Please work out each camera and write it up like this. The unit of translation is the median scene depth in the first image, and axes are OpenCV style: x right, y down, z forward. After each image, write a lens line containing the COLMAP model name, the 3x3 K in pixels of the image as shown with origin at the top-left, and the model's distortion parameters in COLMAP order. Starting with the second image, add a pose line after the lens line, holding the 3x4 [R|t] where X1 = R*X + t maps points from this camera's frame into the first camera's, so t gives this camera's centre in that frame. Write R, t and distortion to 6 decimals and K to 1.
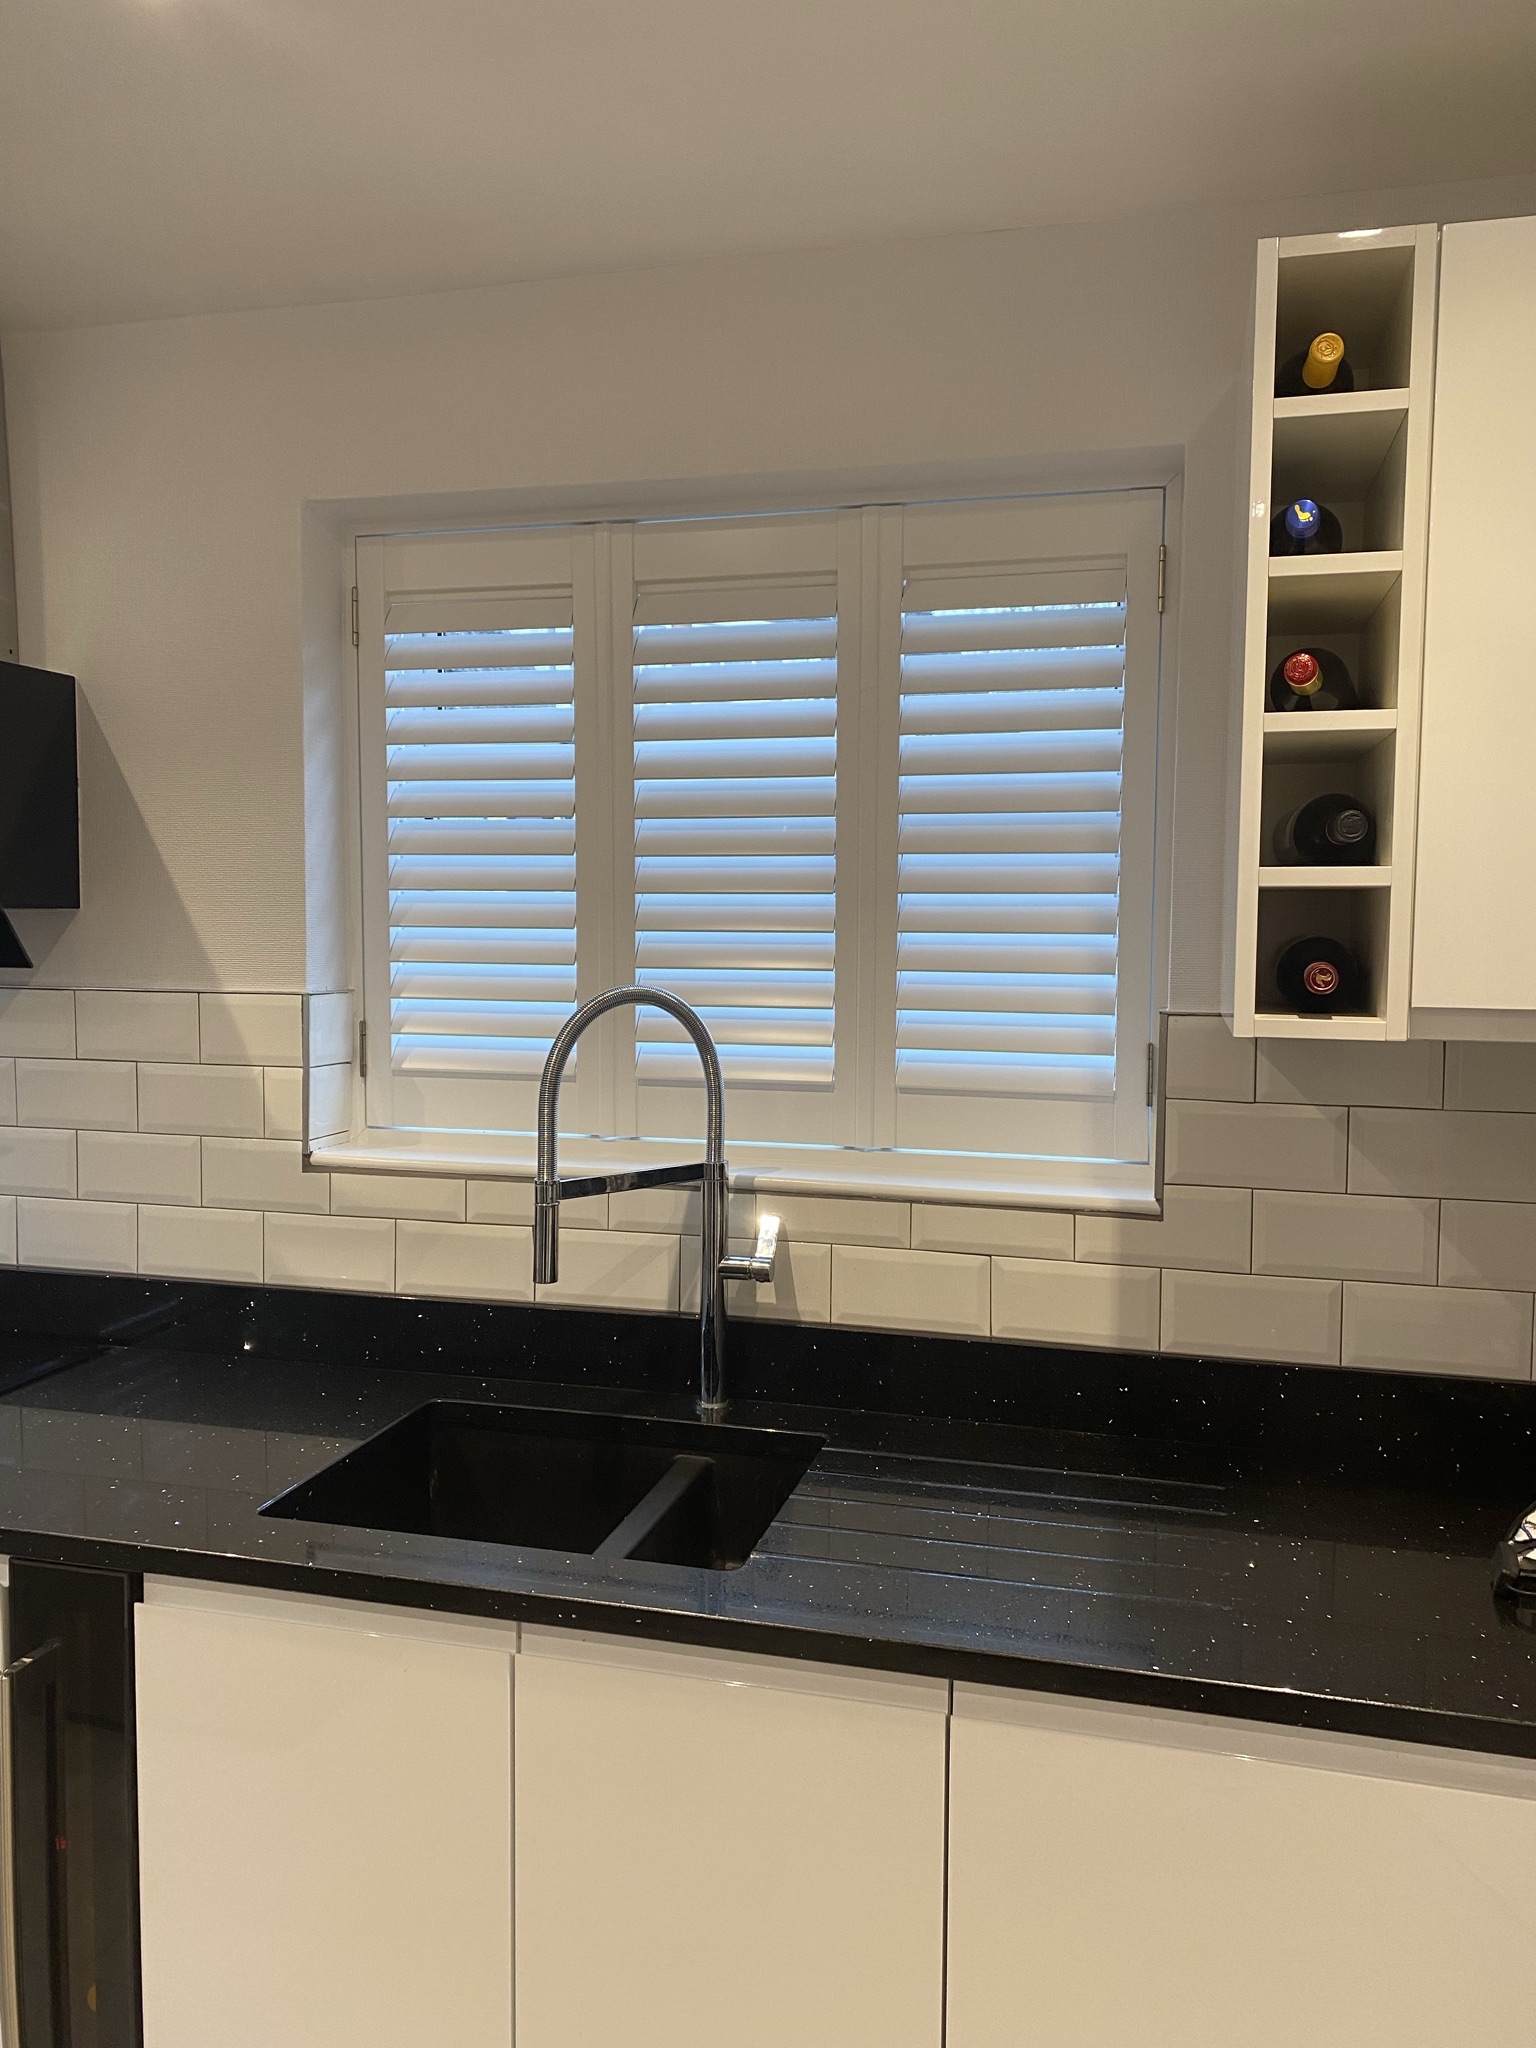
lens RADIAL K [[1538.6, 0, 788.8], [0, 1538.6, 1011.2], [0, 0, 1]] dist [0.088982, -0.133827]
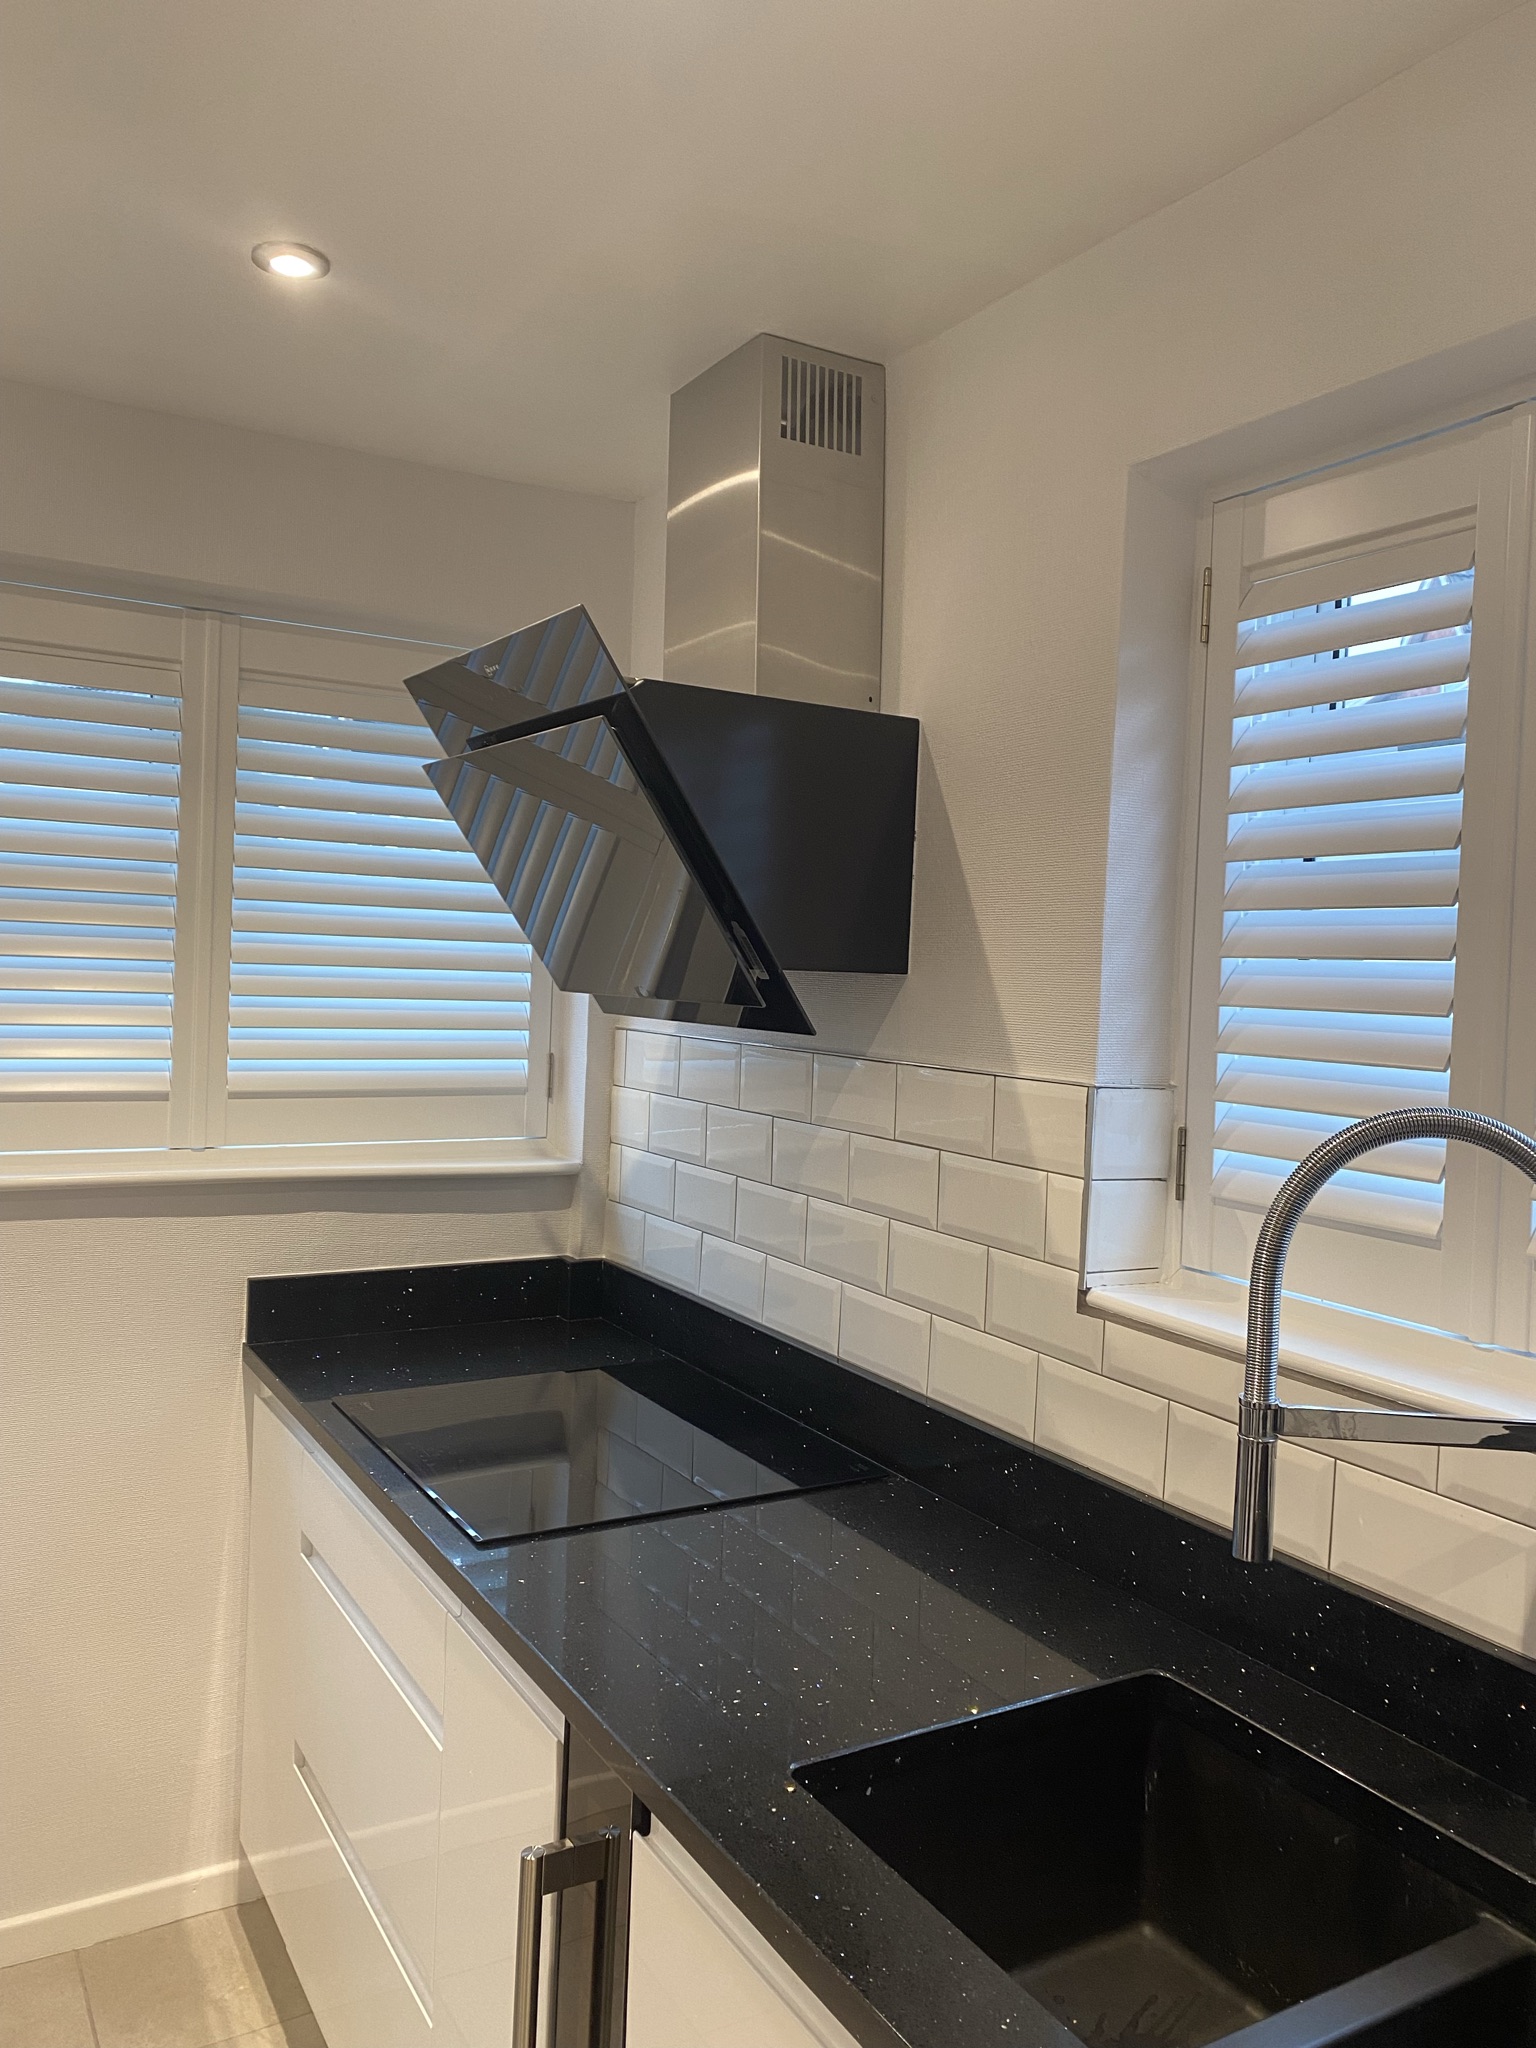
lens RADIAL K [[1538.6, 0, 788.8], [0, 1538.6, 1011.2], [0, 0, 1]] dist [0.088982, -0.133827]
pose [[0.715198, 0.038254, -0.697874, 0.121139], [-0.083315, 0.996048, -0.030786, -0.011512], [0.693938, 0.080161, 0.715559, 0.319447]]
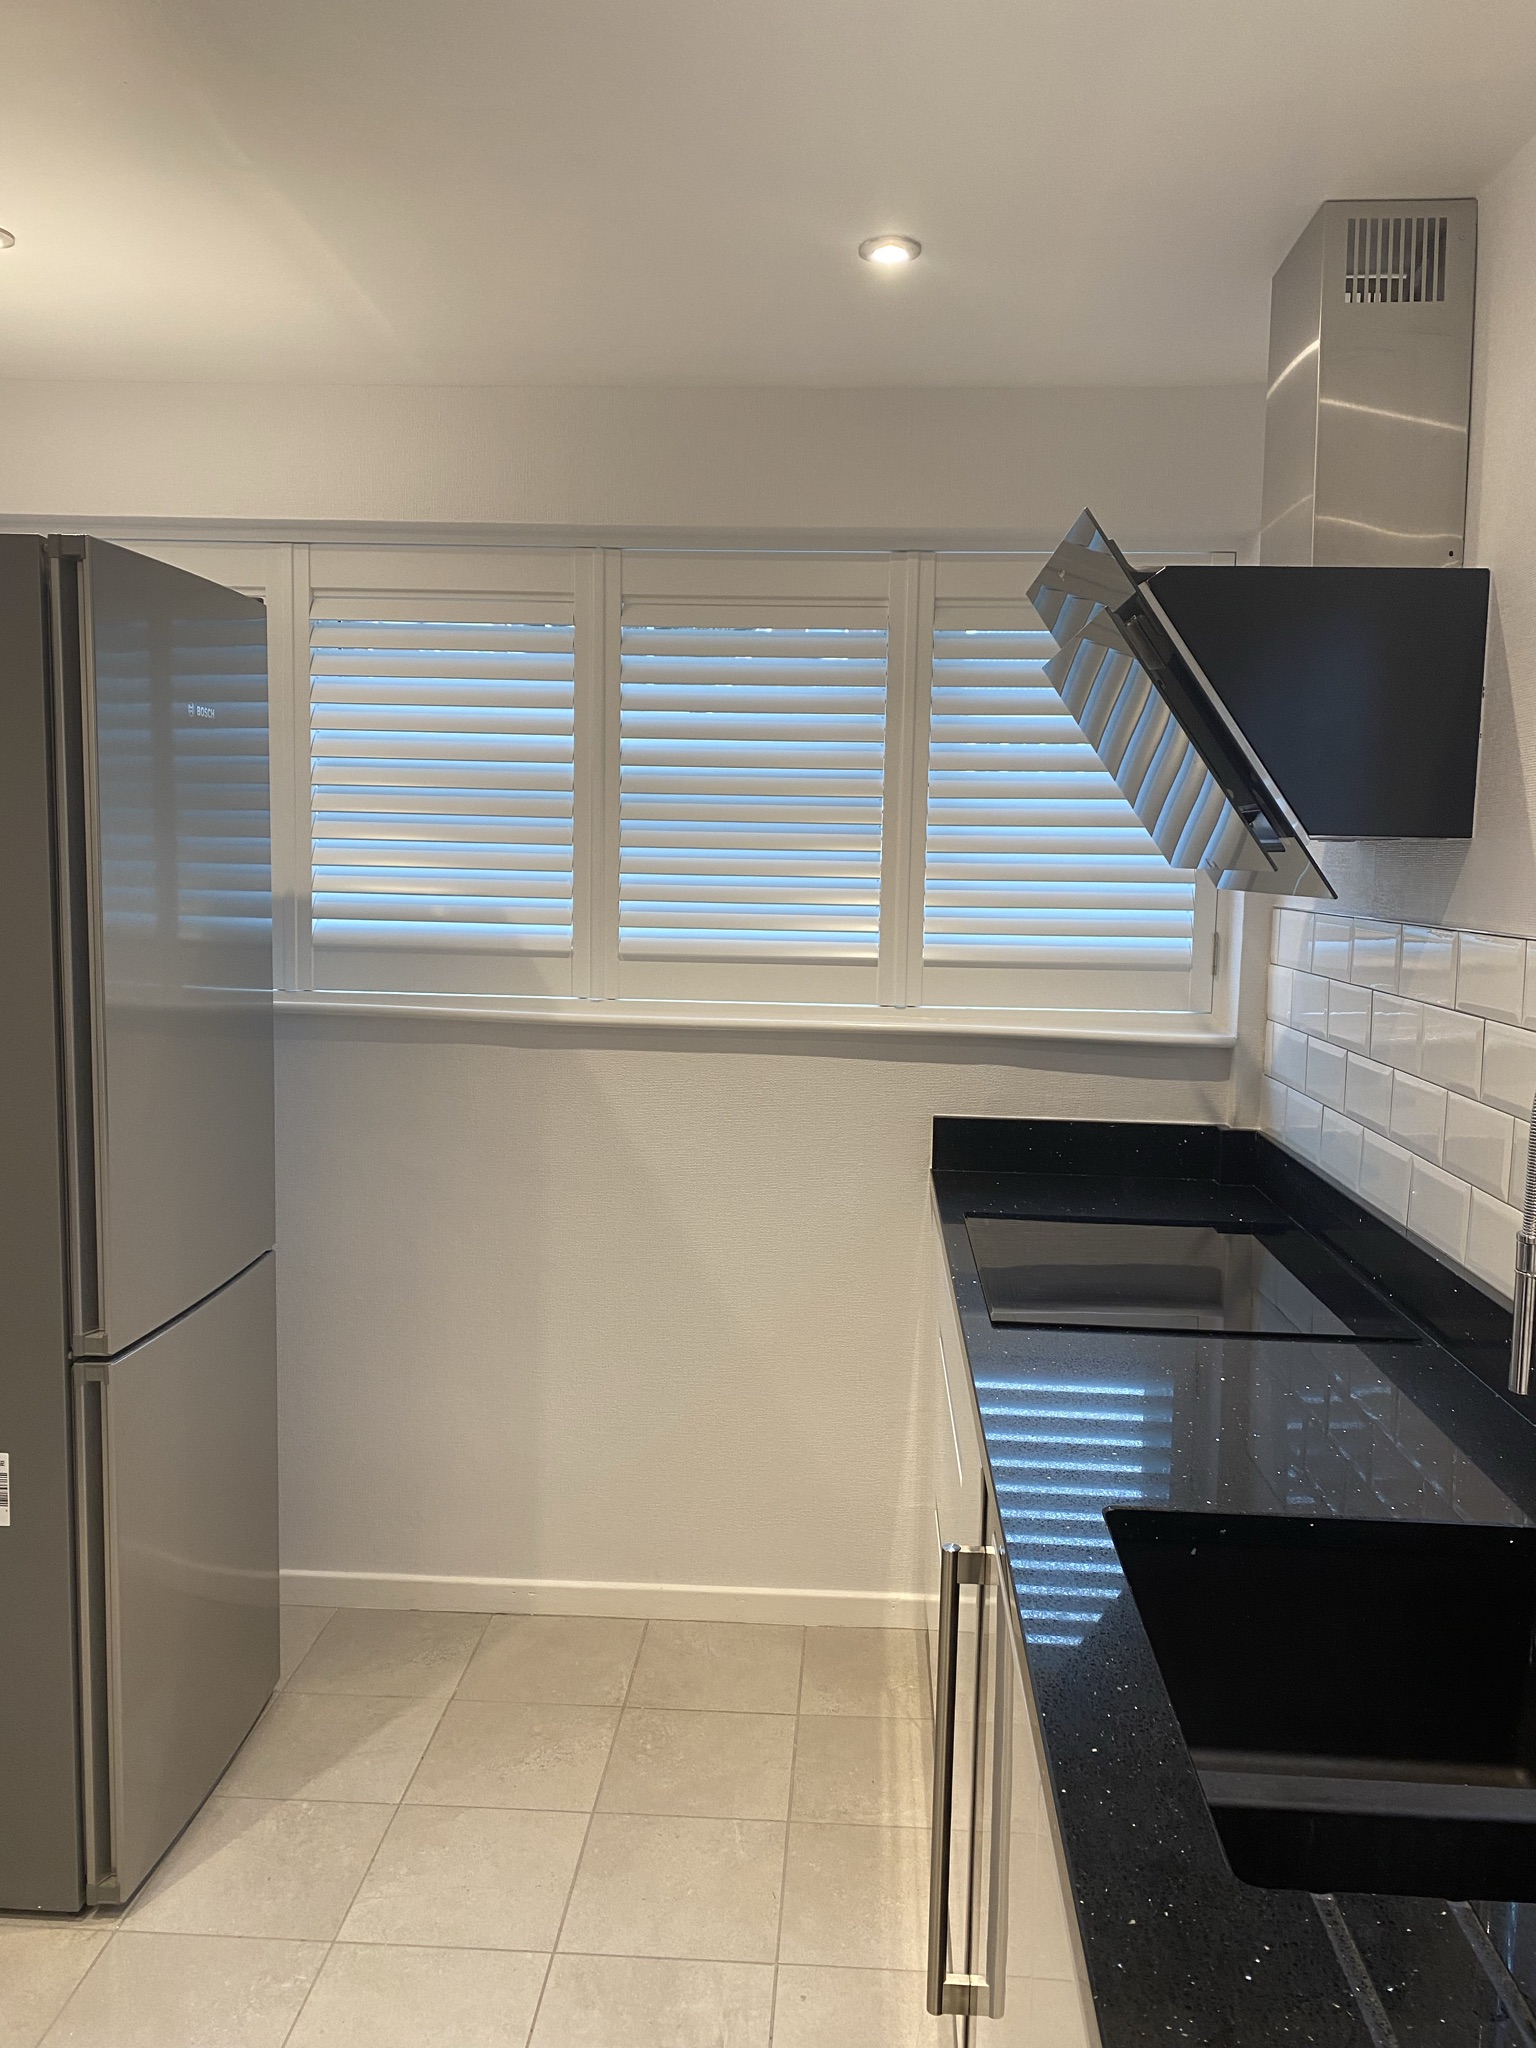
lens RADIAL K [[1538.6, 0, 788.8], [0, 1538.6, 1011.2], [0, 0, 1]] dist [0.088982, -0.133827]
pose [[0.206285, 0.094469, -0.973921, 0.327898], [-0.088223, 0.993070, 0.077640, -0.003742], [0.974507, 0.069906, 0.213190, 0.454990]]
